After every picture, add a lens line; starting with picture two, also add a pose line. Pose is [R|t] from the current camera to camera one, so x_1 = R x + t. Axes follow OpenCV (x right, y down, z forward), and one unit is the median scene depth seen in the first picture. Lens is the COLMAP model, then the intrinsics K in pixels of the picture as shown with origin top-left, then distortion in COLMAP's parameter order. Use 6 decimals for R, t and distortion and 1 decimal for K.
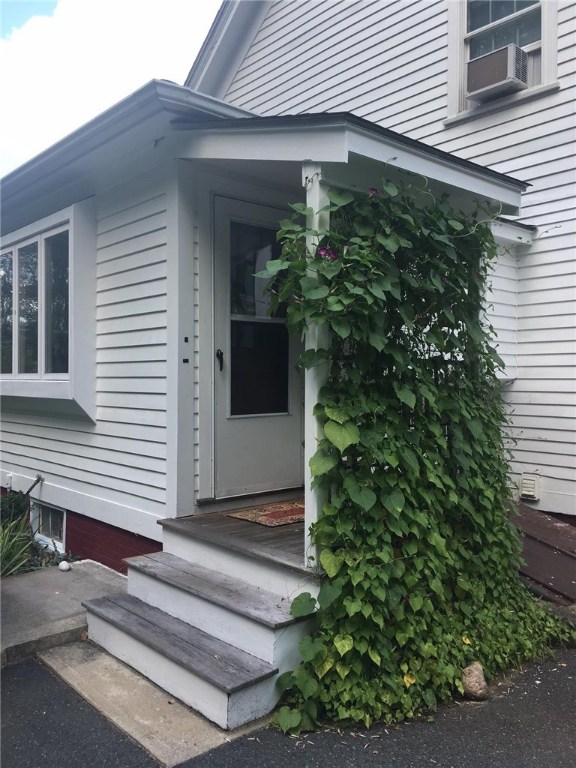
lens RADIAL K [[663.3, 0, 288.0], [0, 663.3, 384.0], [0, 0, 1]] dist [-0.001123, -0.010256]
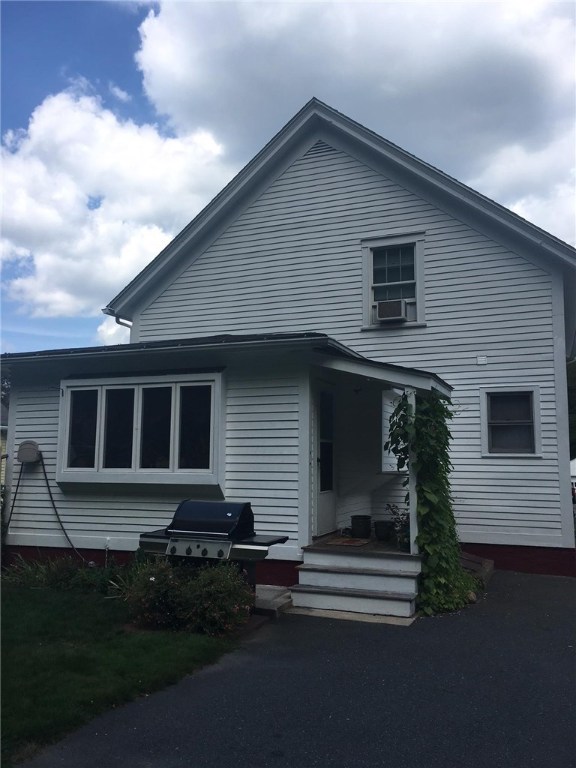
lens RADIAL K [[655.0, 0, 288.0], [0, 655.0, 384.0], [0, 0, 1]] dist [0.076108, 0.000649]
pose [[0.895811, 0.060134, 0.440349, -0.898170], [-0.002104, 0.991367, -0.131102, -0.011531], [-0.444431, 0.116516, 0.888203, -0.605617]]
